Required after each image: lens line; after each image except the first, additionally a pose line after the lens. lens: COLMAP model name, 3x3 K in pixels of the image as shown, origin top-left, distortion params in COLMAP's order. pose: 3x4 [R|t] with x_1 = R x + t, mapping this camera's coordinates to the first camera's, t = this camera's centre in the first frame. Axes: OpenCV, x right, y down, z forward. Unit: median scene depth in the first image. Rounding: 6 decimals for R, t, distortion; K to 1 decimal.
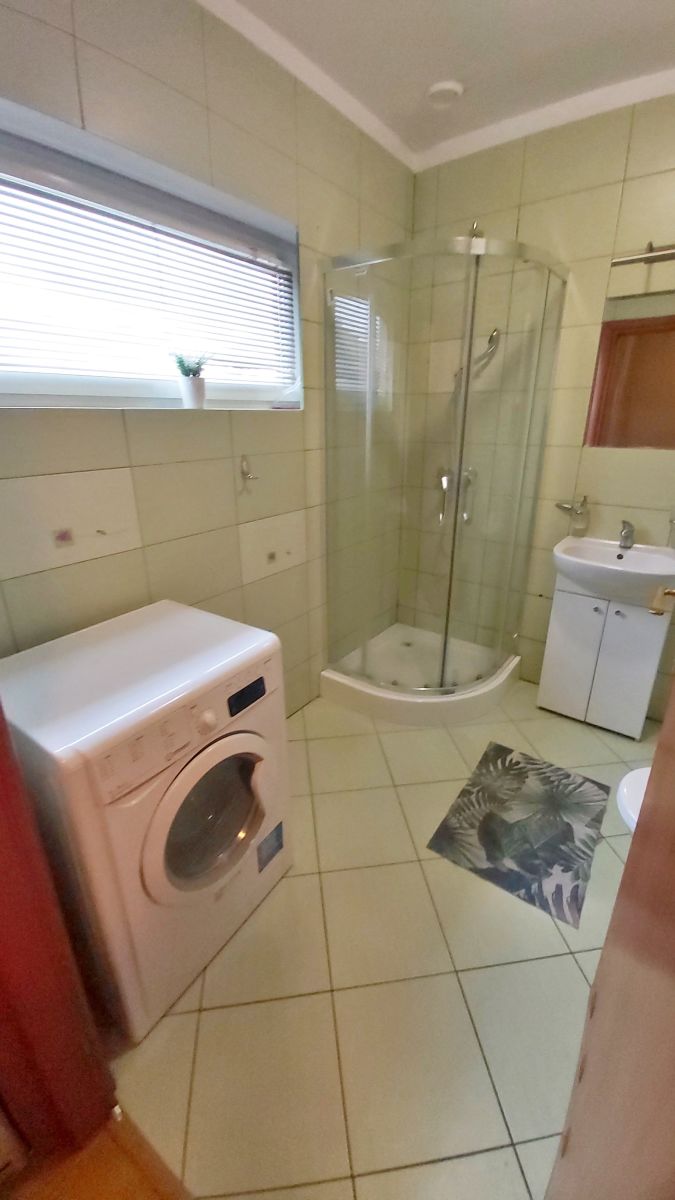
lens RADIAL K [[472.3, 0, 338.7], [0, 472.3, 581.1], [0, 0, 1]] dist [-0.000309, -0.000128]
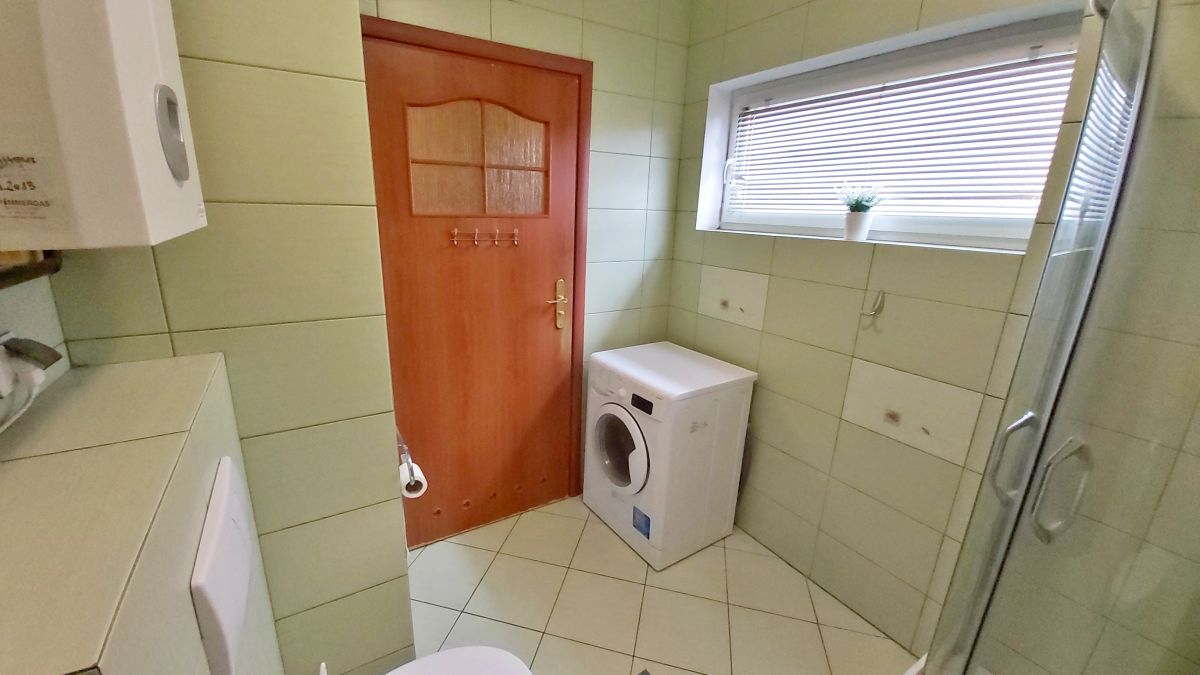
lens RADIAL K [[472.3, 0, 579.3], [0, 472.3, 339.4], [0, 0, 1]] dist [-0.000309, -0.000128]
pose [[-0.379893, 0.242692, -0.892626, 1.113031], [-0.337336, 0.862170, 0.377978, -0.425194], [0.861328, 0.444707, -0.245664, 0.957898]]
